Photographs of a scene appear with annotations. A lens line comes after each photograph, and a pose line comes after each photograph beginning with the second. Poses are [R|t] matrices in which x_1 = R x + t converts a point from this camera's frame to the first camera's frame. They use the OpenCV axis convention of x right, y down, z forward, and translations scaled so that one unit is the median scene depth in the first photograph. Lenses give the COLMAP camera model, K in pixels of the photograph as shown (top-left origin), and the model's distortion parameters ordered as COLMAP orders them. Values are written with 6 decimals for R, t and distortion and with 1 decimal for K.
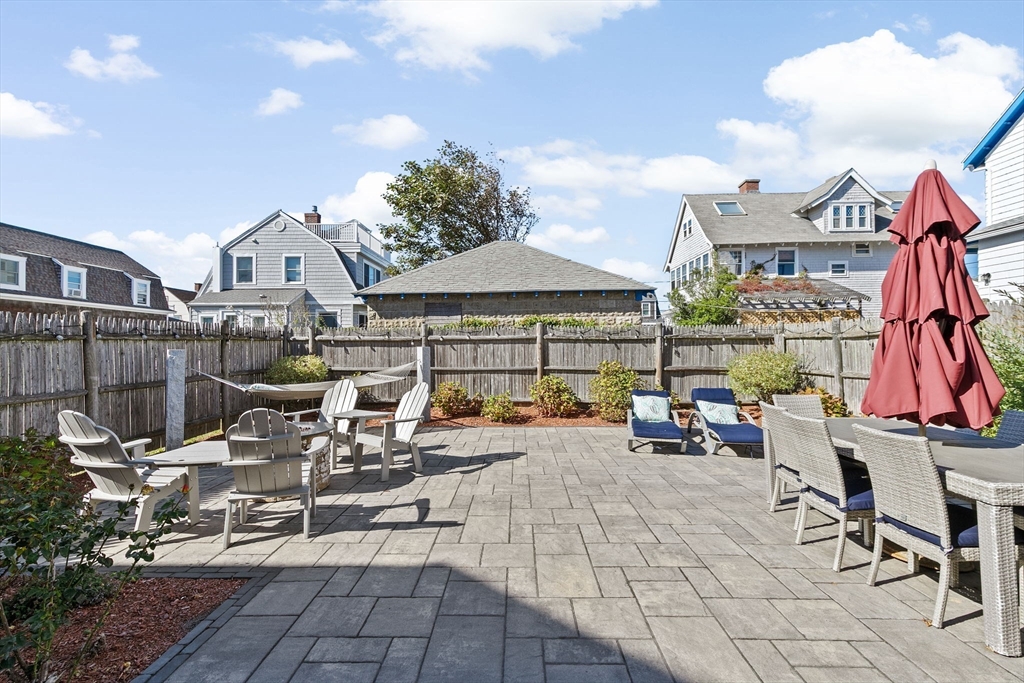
lens RADIAL K [[458.9, 0, 509.5], [0, 458.9, 339.4], [0, 0, 1]] dist [0.006652, -0.000936]
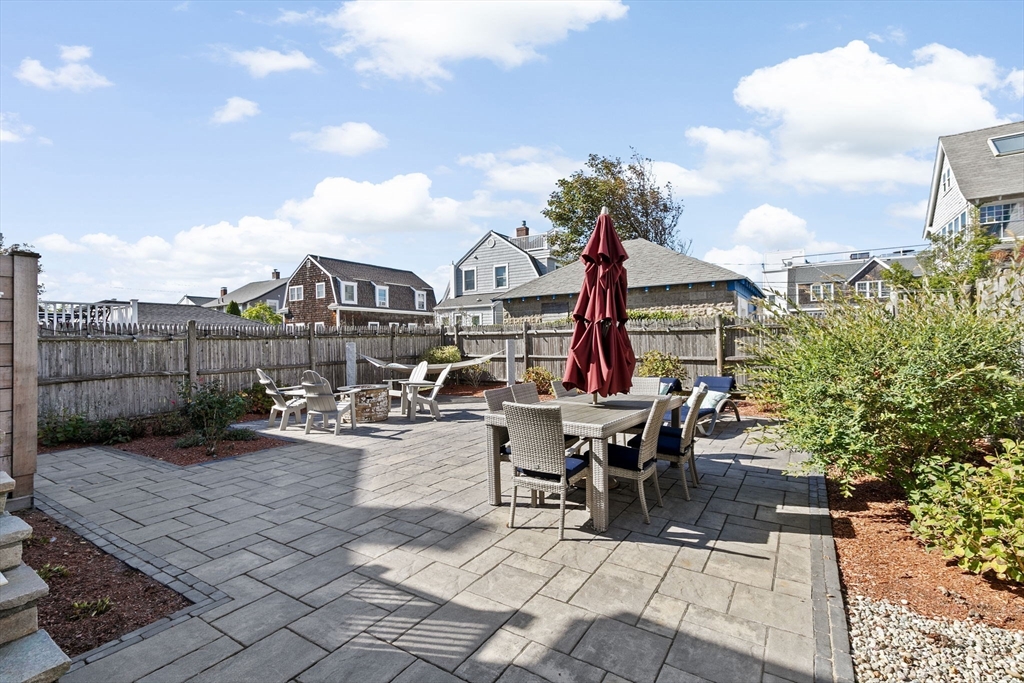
lens RADIAL K [[456.8, 0, 508.6], [0, 456.8, 340.8], [0, 0, 1]] dist [-0.000893, -0.000105]
pose [[0.851345, -0.005854, -0.524573, 0.443604], [0.018581, 0.999647, 0.018999, -0.004546], [0.524277, -0.025922, 0.851153, -0.107454]]
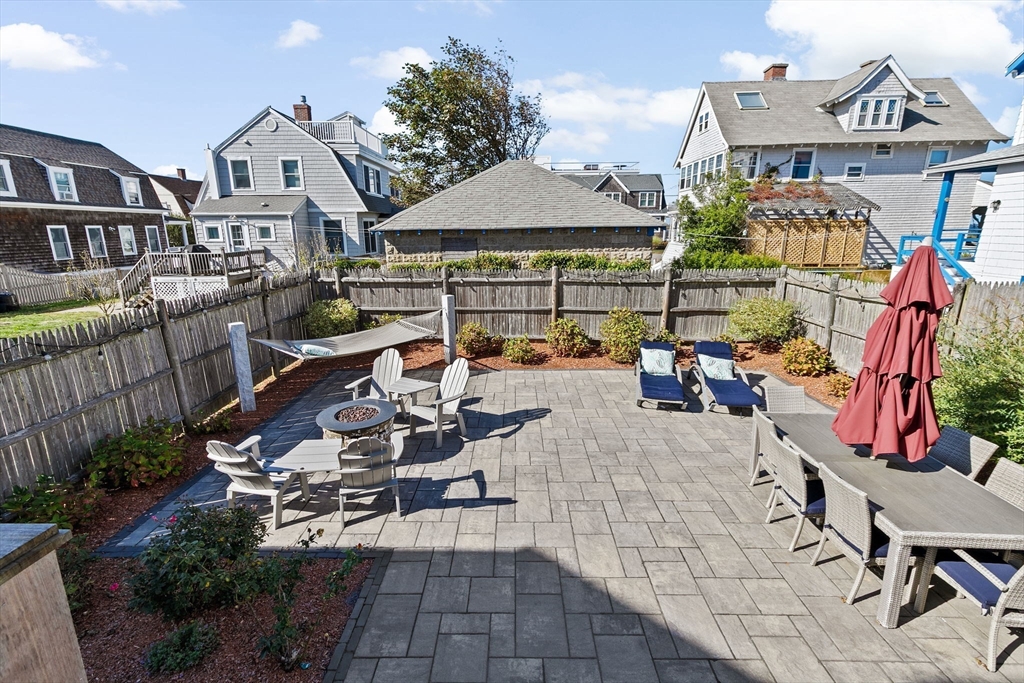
lens RADIAL K [[458.9, 0, 509.5], [0, 458.9, 339.4], [0, 0, 1]] dist [0.006652, -0.000936]
pose [[0.999978, -0.002874, 0.005903, -0.044823], [0.001280, 0.967206, 0.253991, -0.138945], [-0.006440, -0.253978, 0.967188, -0.054423]]
